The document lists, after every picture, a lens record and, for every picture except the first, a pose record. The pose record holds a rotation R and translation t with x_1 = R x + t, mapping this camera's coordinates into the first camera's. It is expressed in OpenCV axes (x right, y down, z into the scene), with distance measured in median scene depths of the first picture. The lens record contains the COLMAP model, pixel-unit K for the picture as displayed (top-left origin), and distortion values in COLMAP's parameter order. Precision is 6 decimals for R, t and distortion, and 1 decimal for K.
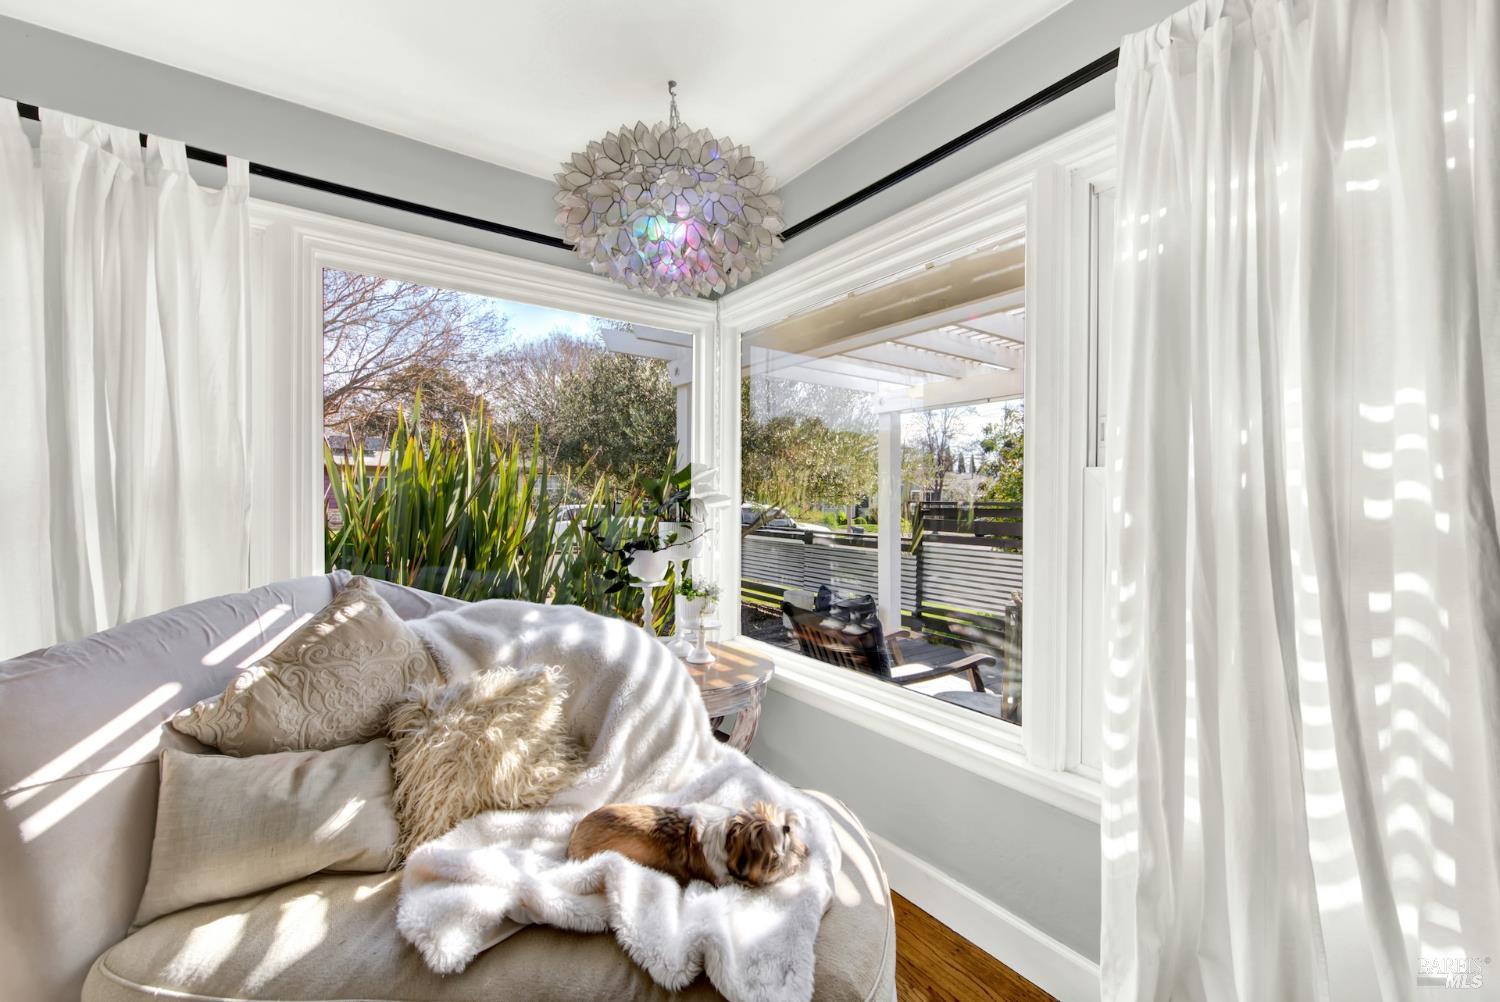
lens RADIAL K [[618.2, 0, 754.2], [0, 618.2, 502.8], [0, 0, 1]] dist [0.002030, -0.001540]
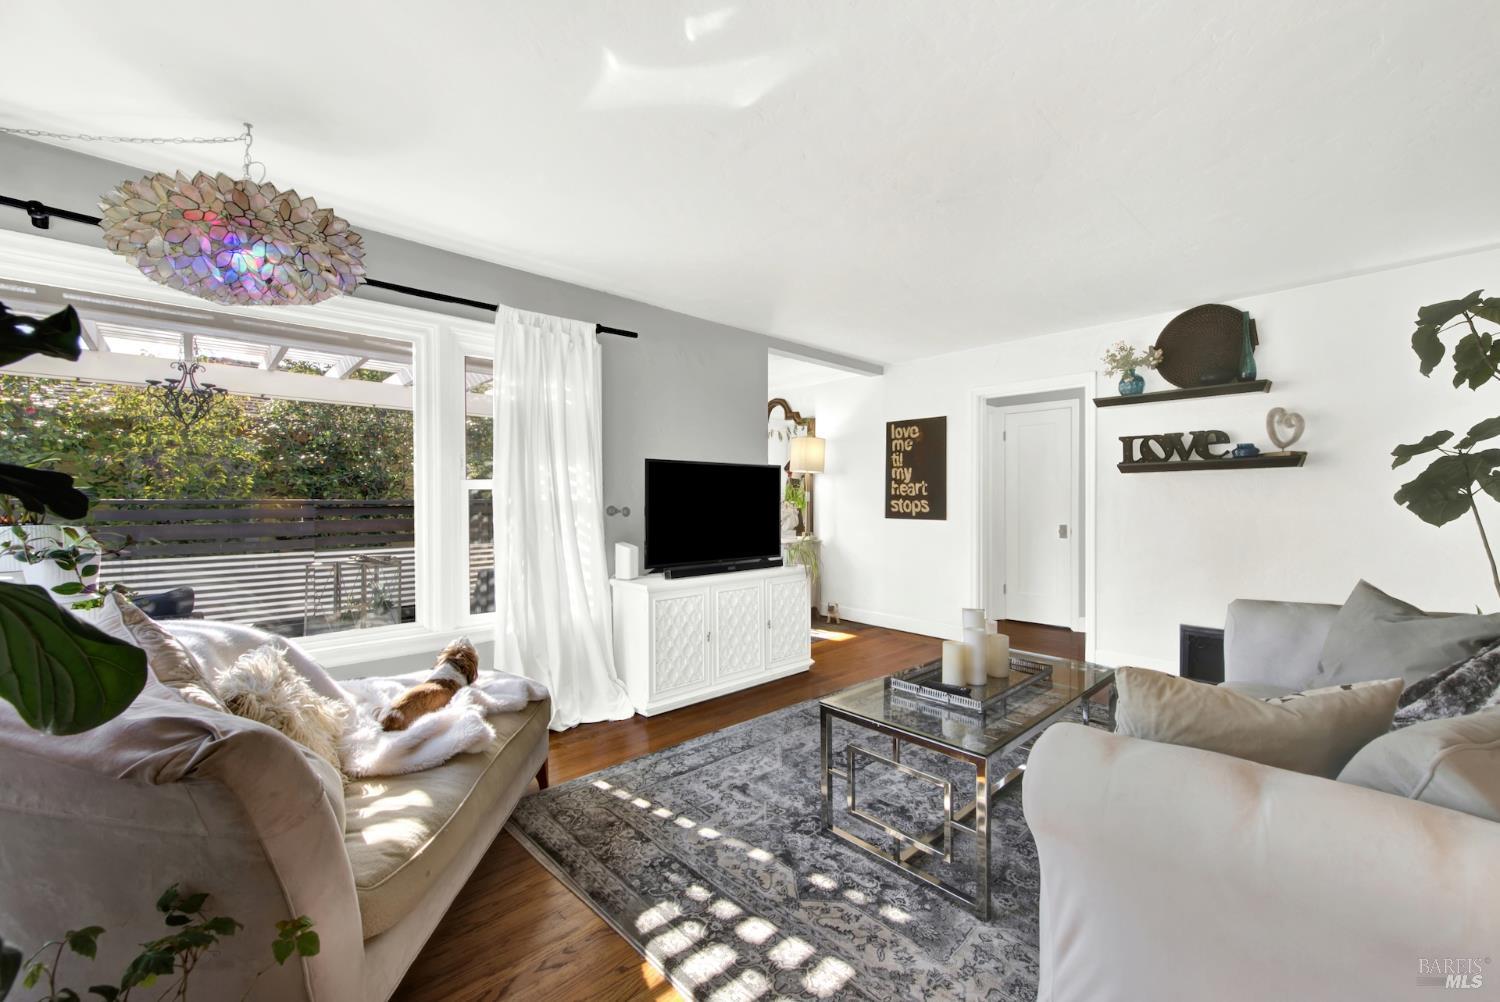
lens RADIAL K [[618.2, 0, 758.7], [0, 618.2, 511.3], [0, 0, 1]] dist [0.002030, -0.001540]
pose [[-0.139651, -0.024877, 0.989888, -1.625929], [0.009727, 0.999602, 0.026494, 0.004997], [-0.990153, 0.013329, -0.139354, 0.294846]]
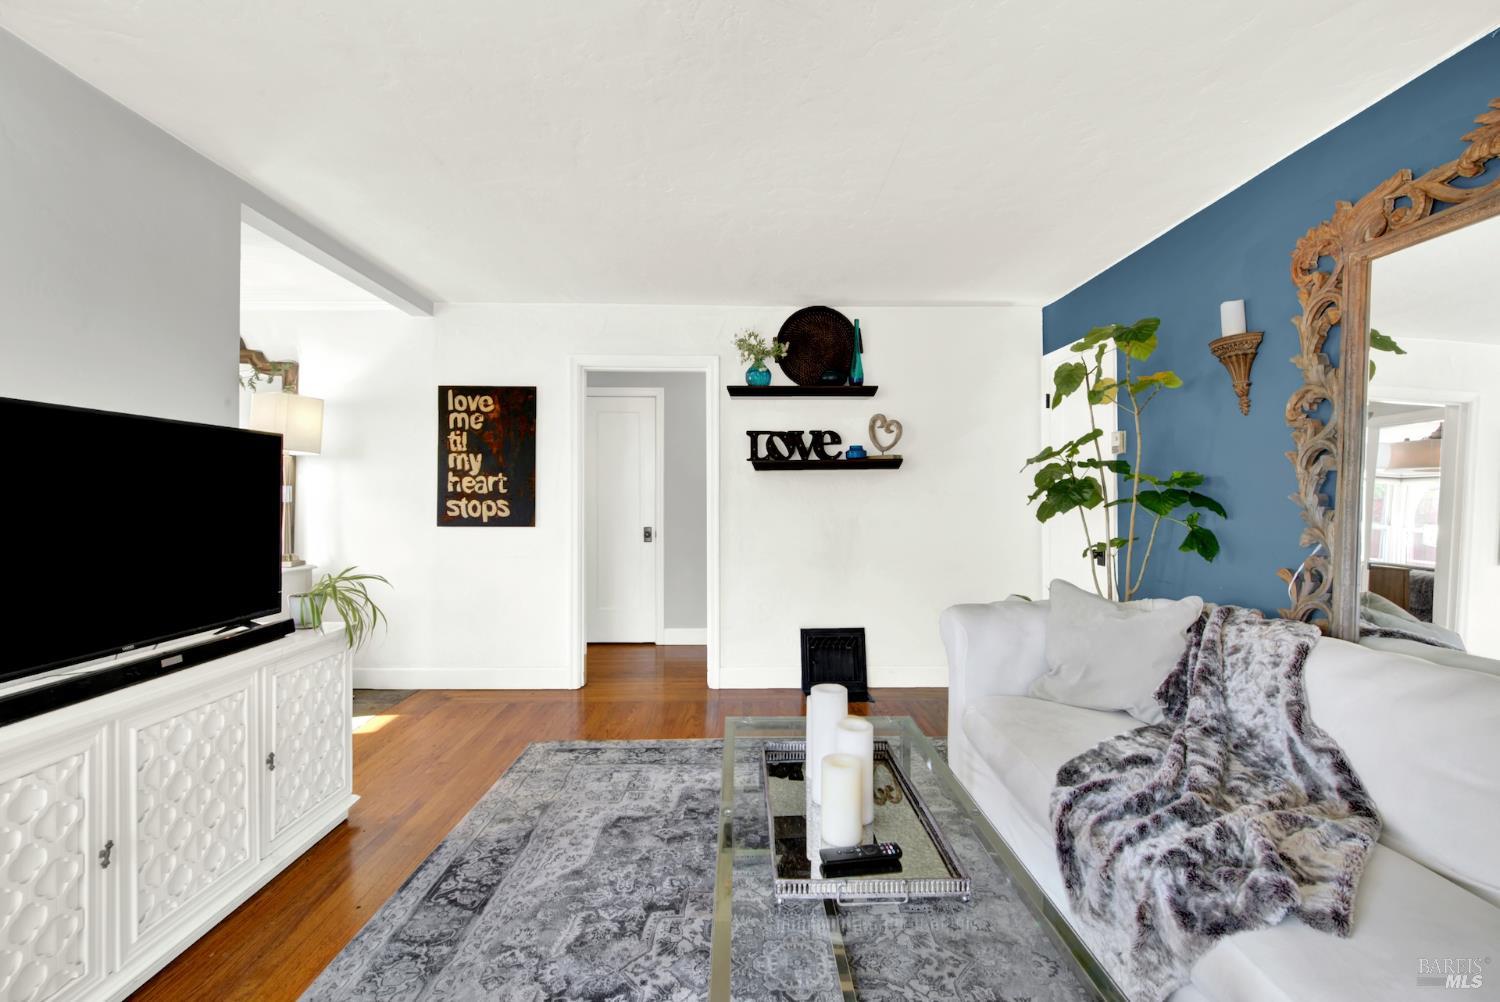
lens RADIAL K [[618.2, 0, 755.4], [0, 618.2, 492.7], [0, 0, 1]] dist [0.002030, -0.001540]
pose [[-0.825915, -0.004817, 0.563774, -0.594790], [-0.000995, 0.999974, 0.007088, -0.003826], [-0.563794, 0.005293, -0.825899, 0.372306]]
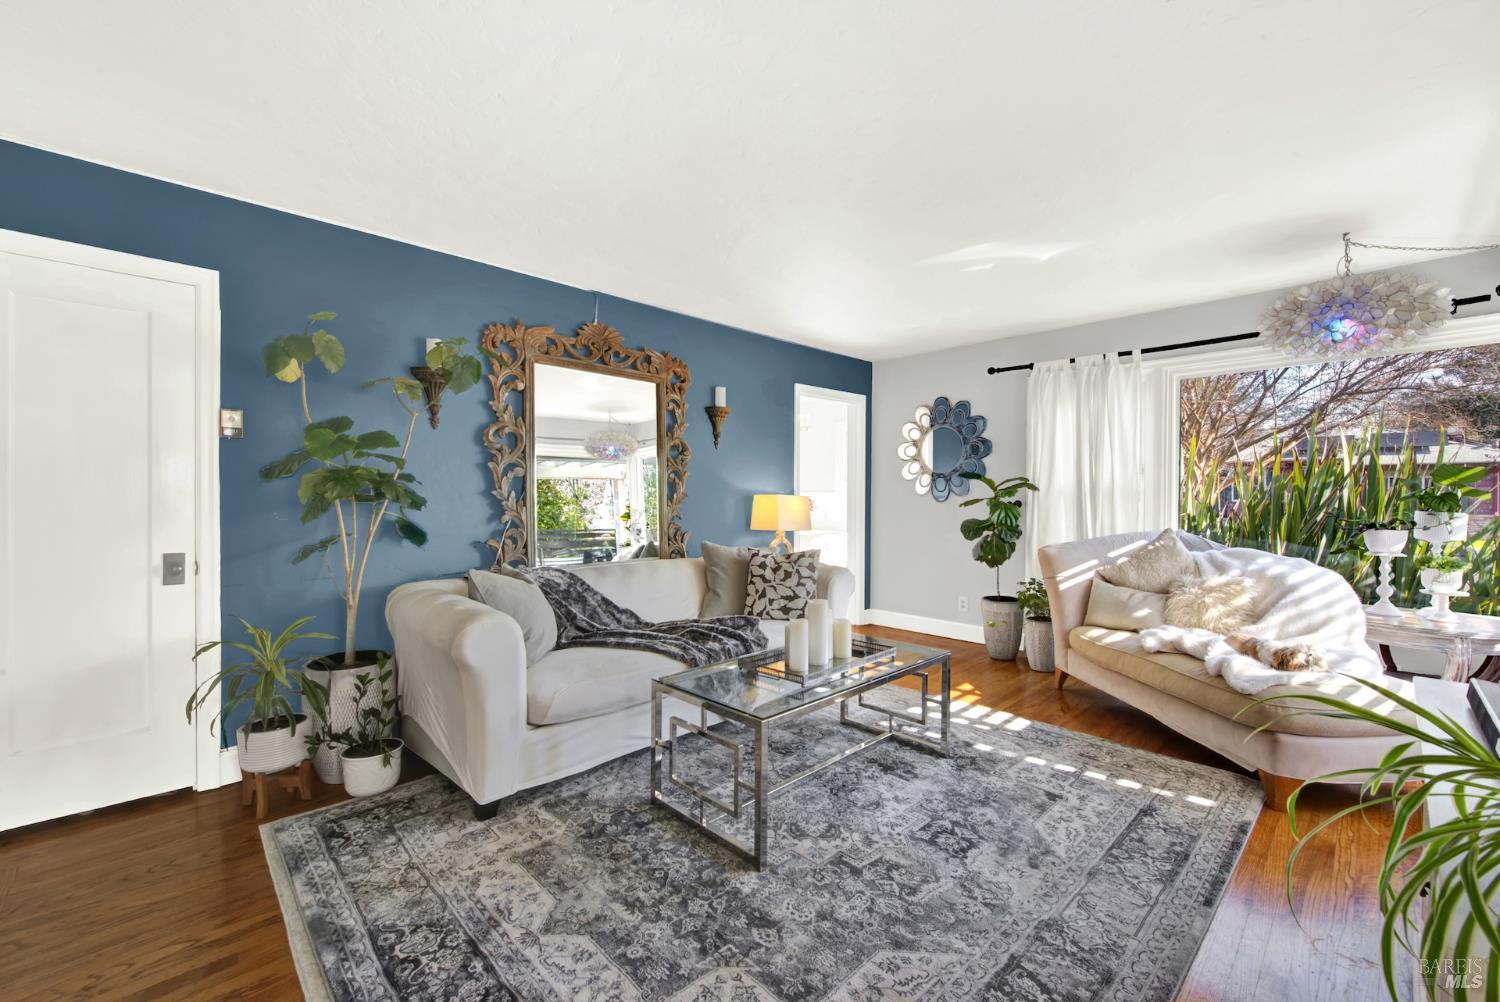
lens RADIAL K [[618.2, 0, 760.4], [0, 618.2, 506.3], [0, 0, 1]] dist [0.002030, -0.001540]
pose [[0.156482, 0.008032, -0.987648, 1.411512], [-0.009301, 0.999935, 0.006659, 0.040863], [0.987637, 0.008145, 0.156546, -0.862323]]
